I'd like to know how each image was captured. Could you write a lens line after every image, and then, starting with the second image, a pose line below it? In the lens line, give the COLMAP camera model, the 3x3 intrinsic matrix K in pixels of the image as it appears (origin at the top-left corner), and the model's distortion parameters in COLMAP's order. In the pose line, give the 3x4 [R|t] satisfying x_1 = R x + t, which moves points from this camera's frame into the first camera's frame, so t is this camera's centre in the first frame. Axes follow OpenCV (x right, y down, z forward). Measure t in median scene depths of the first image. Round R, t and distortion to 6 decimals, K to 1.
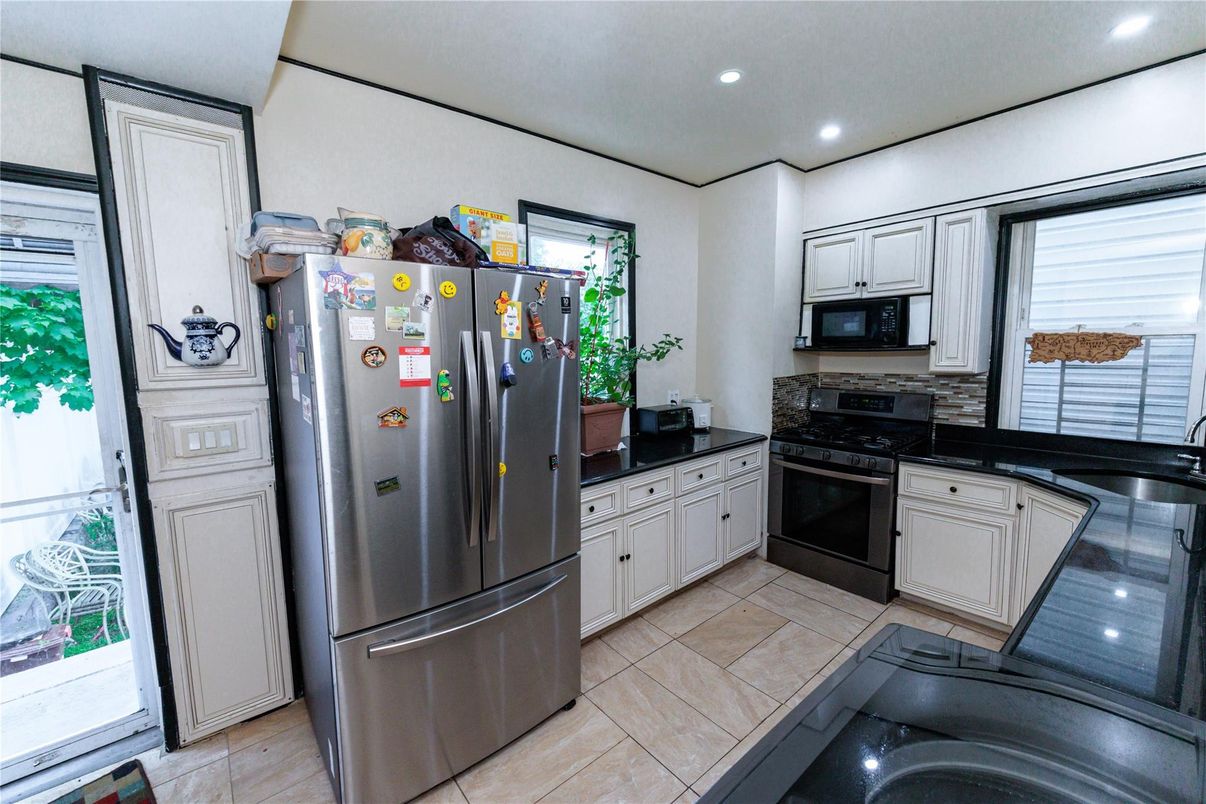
lens RADIAL K [[493.1, 0, 604.2], [0, 493.1, 406.2], [0, 0, 1]] dist [0.033136, -0.000340]
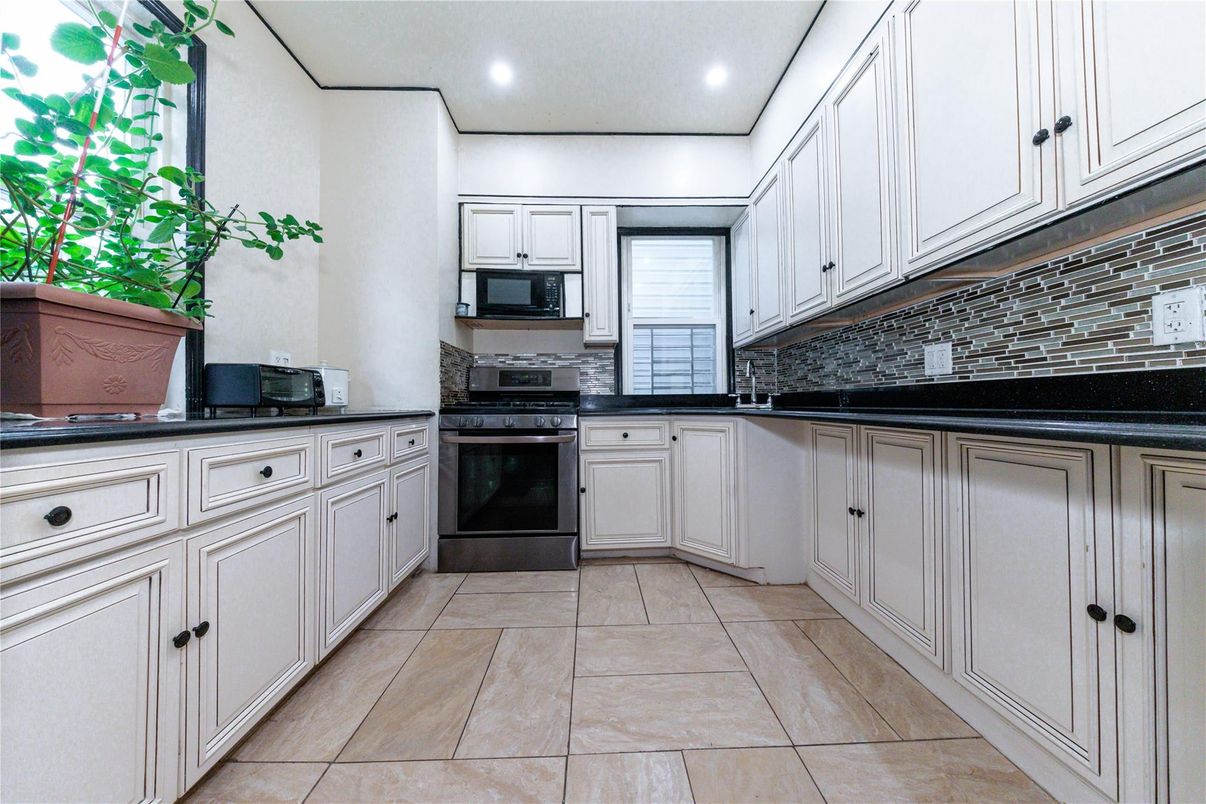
lens RADIAL K [[400.1, 0, 610.8], [0, 400.1, 399.9], [0, 0, 1]] dist [0.015772, -0.006309]
pose [[0.615196, 0.023935, 0.788011, -0.011272], [0.087844, 0.991234, -0.098687, 0.158402], [-0.783465, 0.129934, 0.607700, 0.446311]]
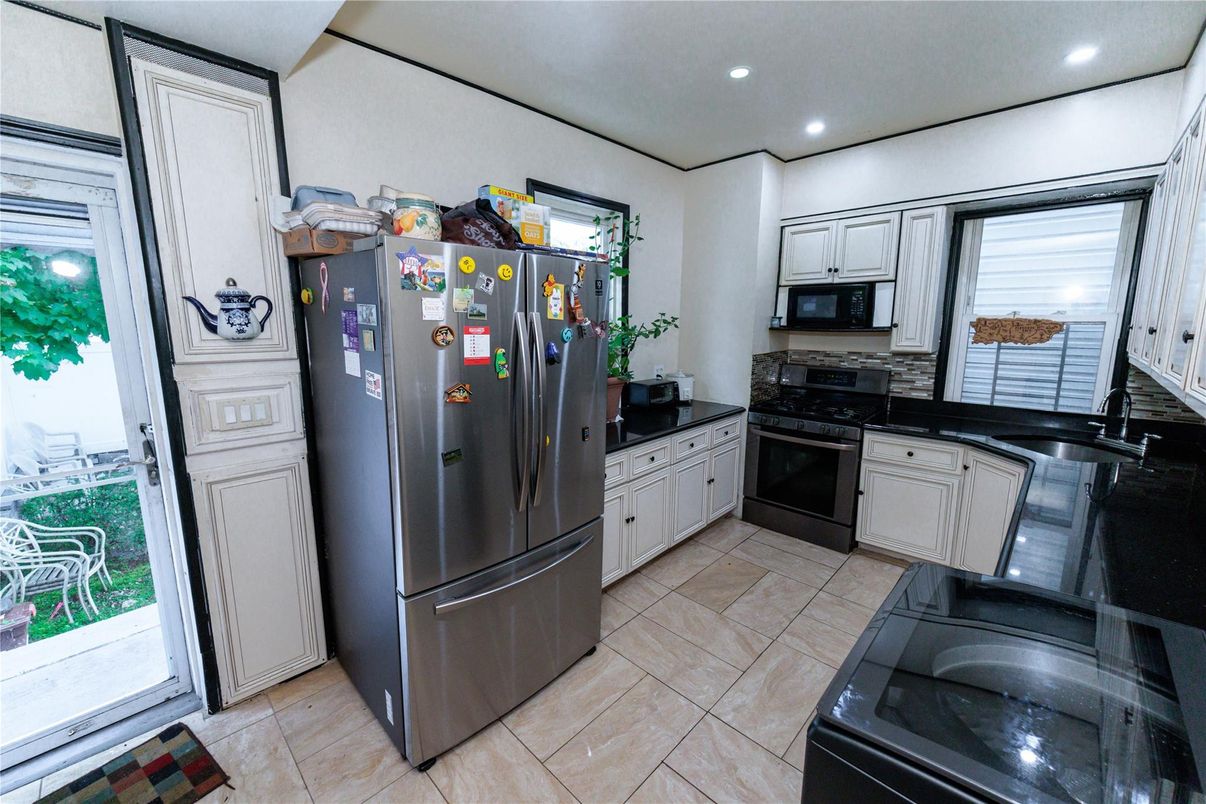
lens RADIAL K [[478.6, 0, 603.0], [0, 478.6, 402.0], [0, 0, 1]] dist [0.045016, -0.006071]
pose [[0.994459, 0.001054, 0.105123, -0.115877], [-0.006679, 0.998563, 0.053177, -0.008104], [-0.104916, -0.053584, 0.993036, -0.030774]]
